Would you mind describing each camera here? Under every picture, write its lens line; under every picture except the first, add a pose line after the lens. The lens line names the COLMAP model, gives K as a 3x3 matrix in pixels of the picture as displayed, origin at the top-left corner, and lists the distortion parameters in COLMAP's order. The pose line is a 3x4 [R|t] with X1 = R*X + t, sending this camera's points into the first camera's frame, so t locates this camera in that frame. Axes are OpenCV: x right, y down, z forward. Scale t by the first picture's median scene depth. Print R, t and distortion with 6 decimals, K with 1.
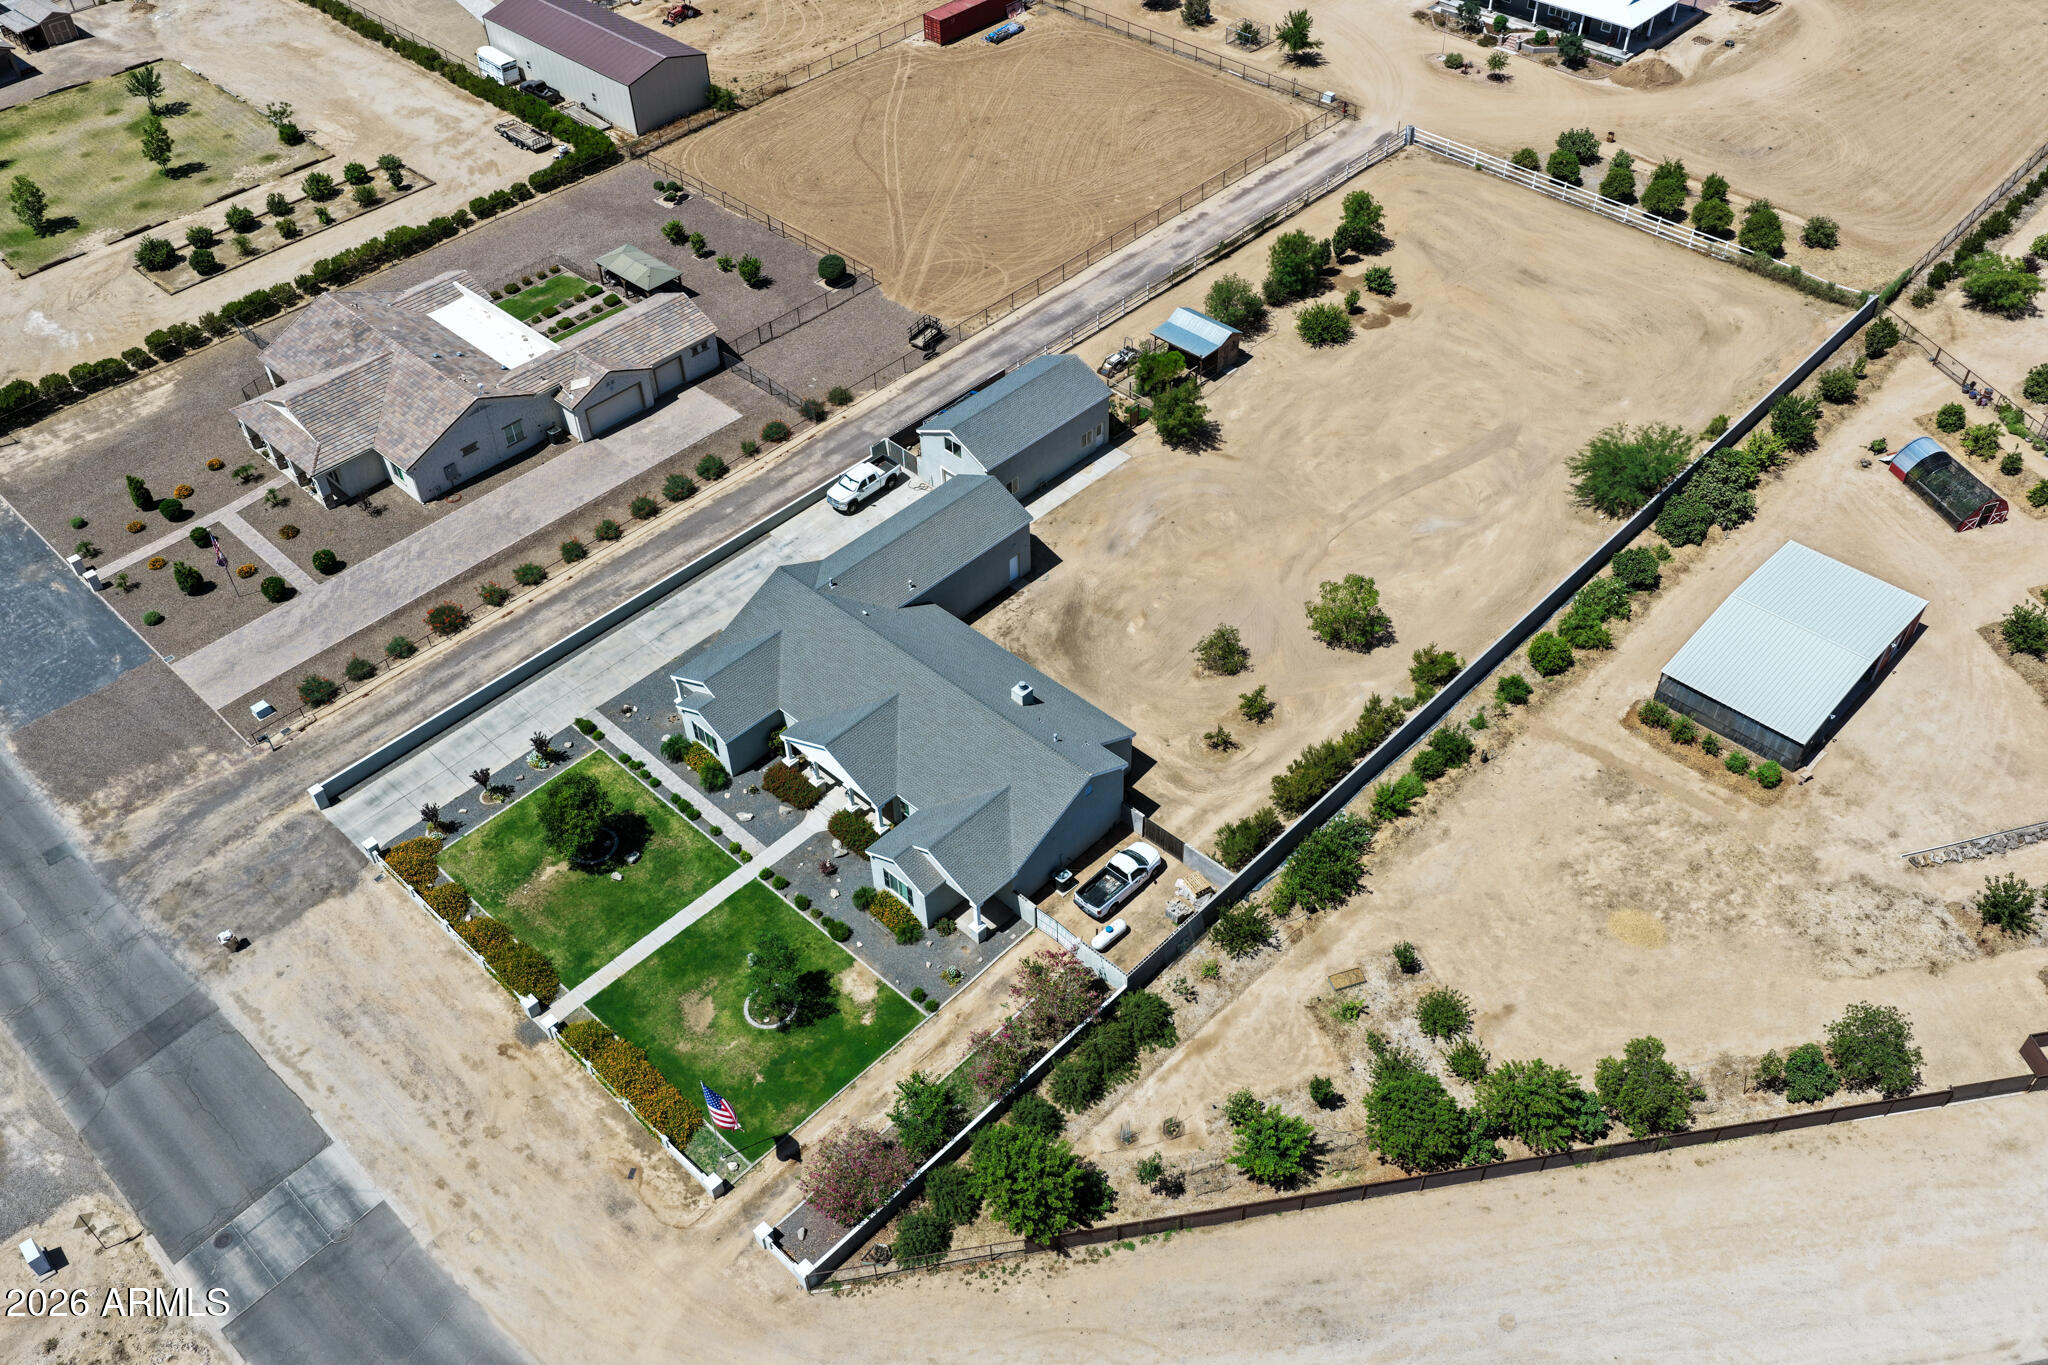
lens RADIAL K [[1723.9, 0, 1028.0], [0, 1723.9, 655.4], [0, 0, 1]] dist [-0.005926, 0.028534]
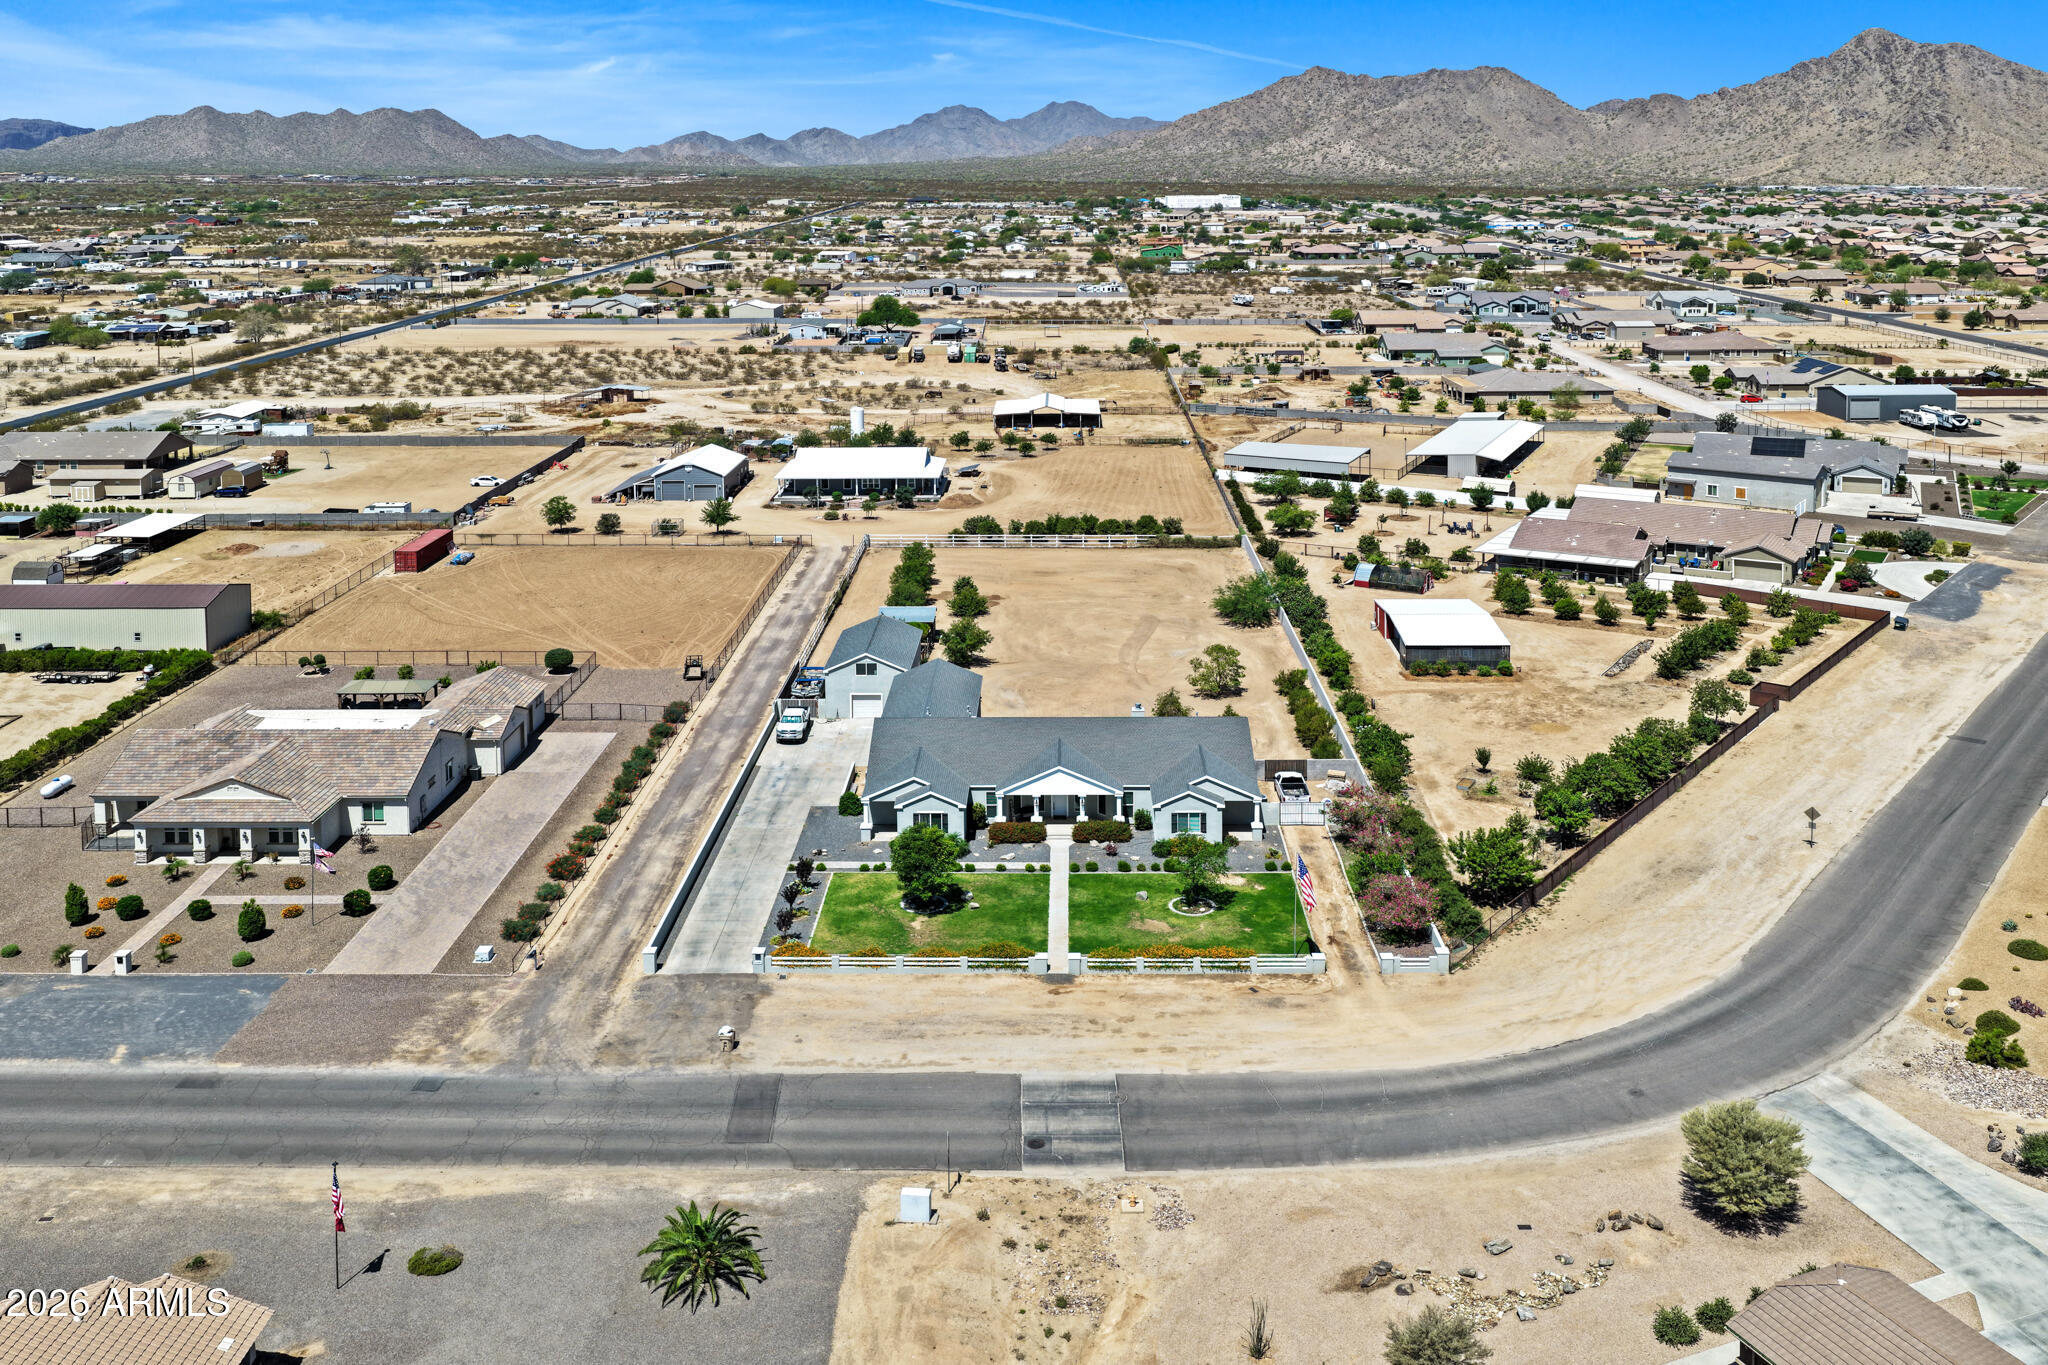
lens RADIAL K [[1752.5, 0, 1024.0], [0, 1752.5, 682.5], [0, 0, 1]] dist [-0.001558, 0.004544]
pose [[0.738566, -0.176021, 0.650797, -0.824616], [0.453734, 0.843753, -0.286716, 0.309987], [-0.498644, 0.507047, 0.703035, 0.144314]]
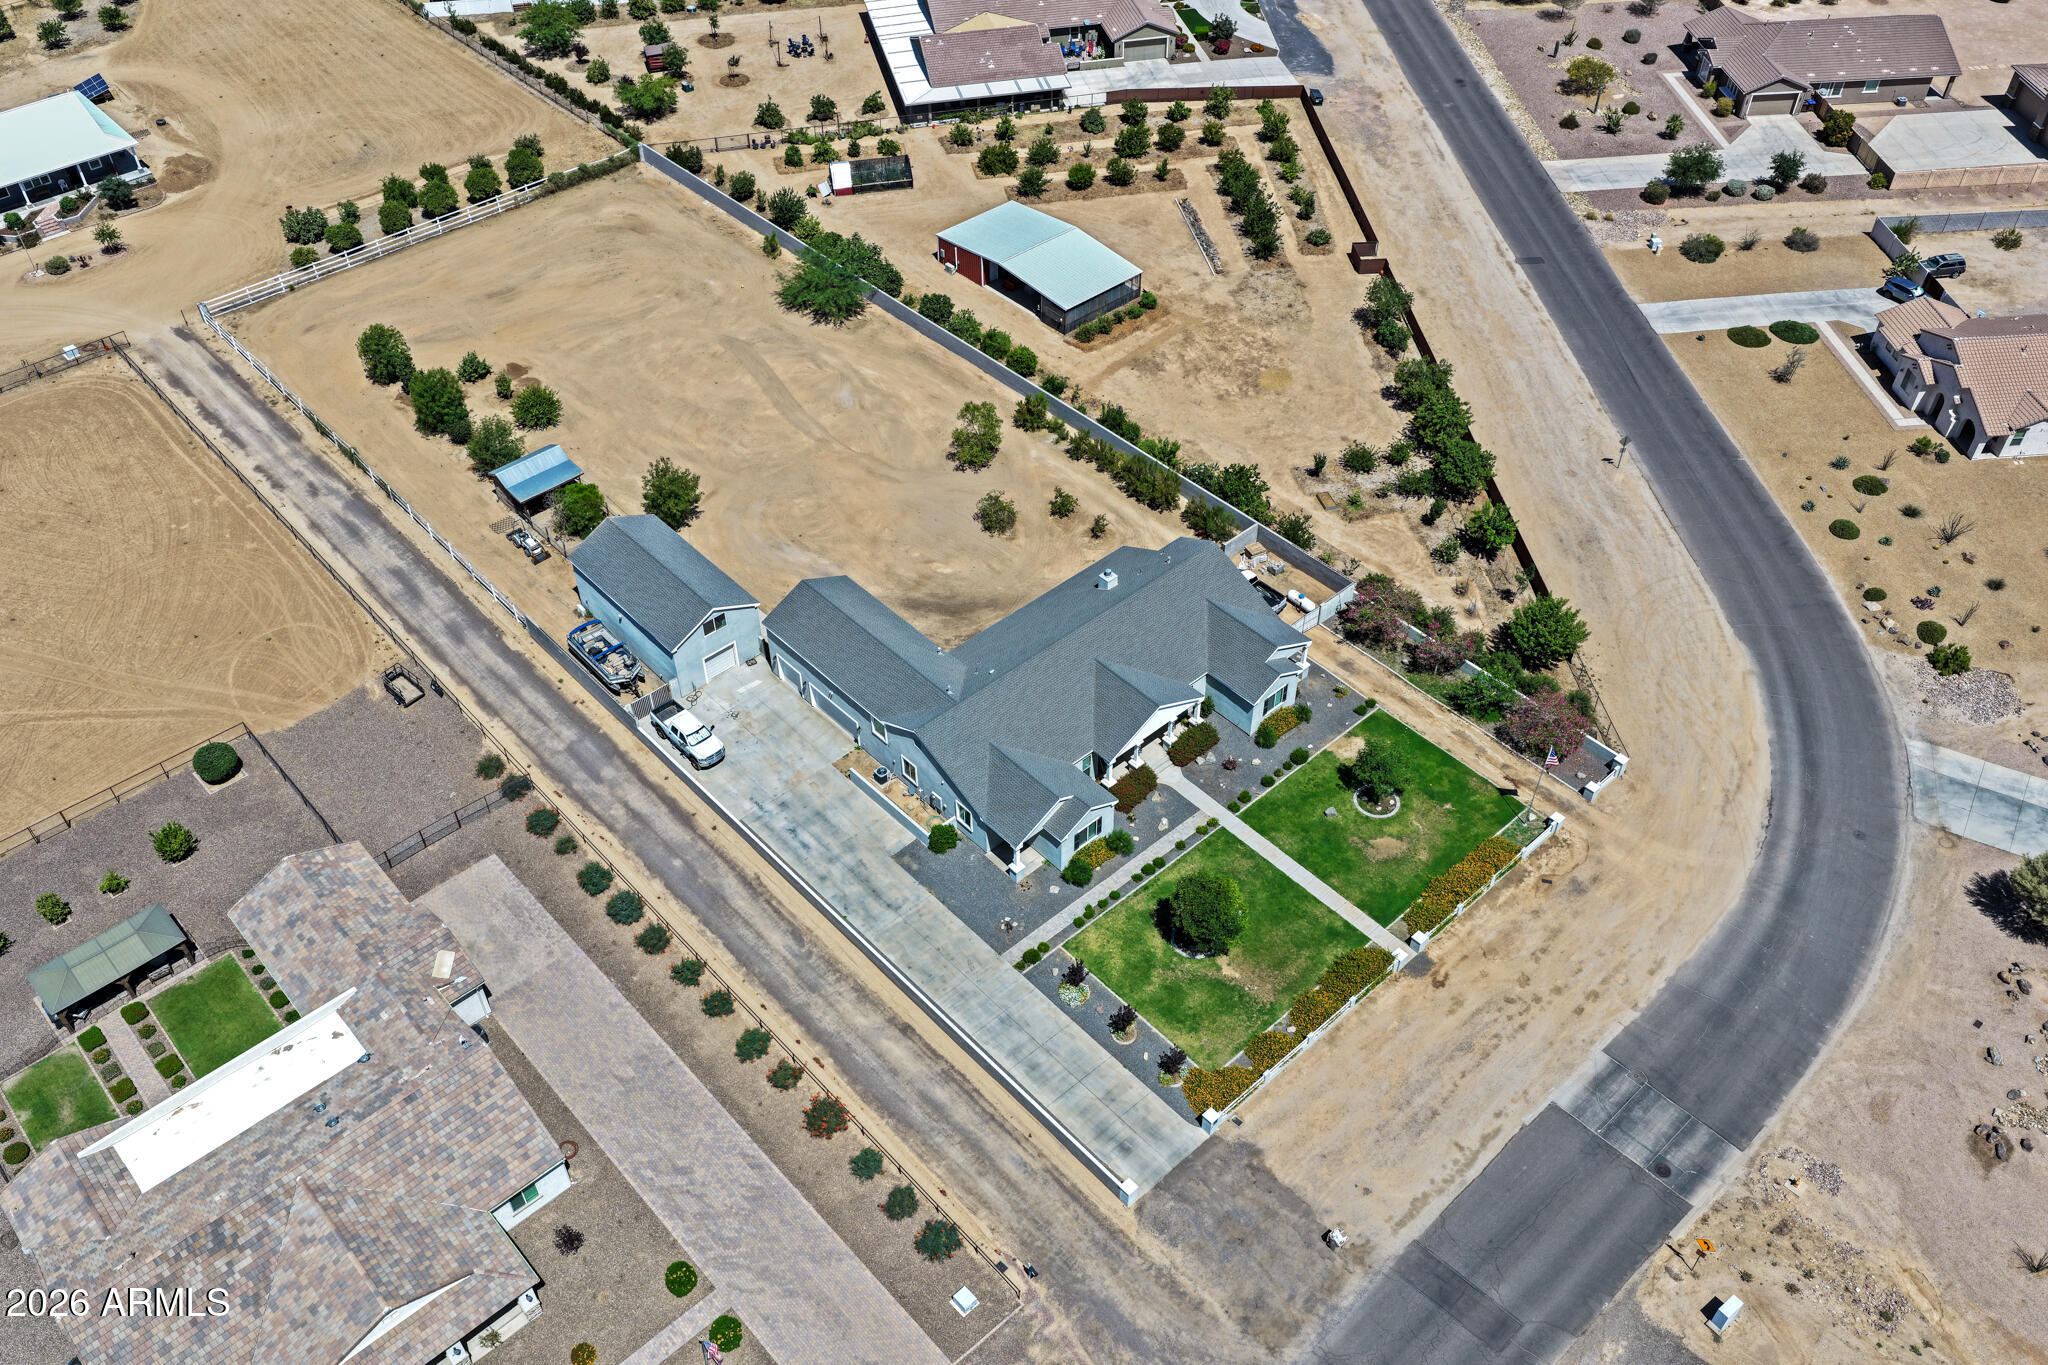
lens RADIAL K [[1723.9, 0, 1028.0], [0, 1723.9, 655.4], [0, 0, 1]] dist [-0.005926, 0.028534]
pose [[0.067516, -0.667604, 0.741449, -0.842204], [0.679466, 0.574945, 0.455812, -0.480575], [-0.730594, 0.473014, 0.492432, 0.467820]]
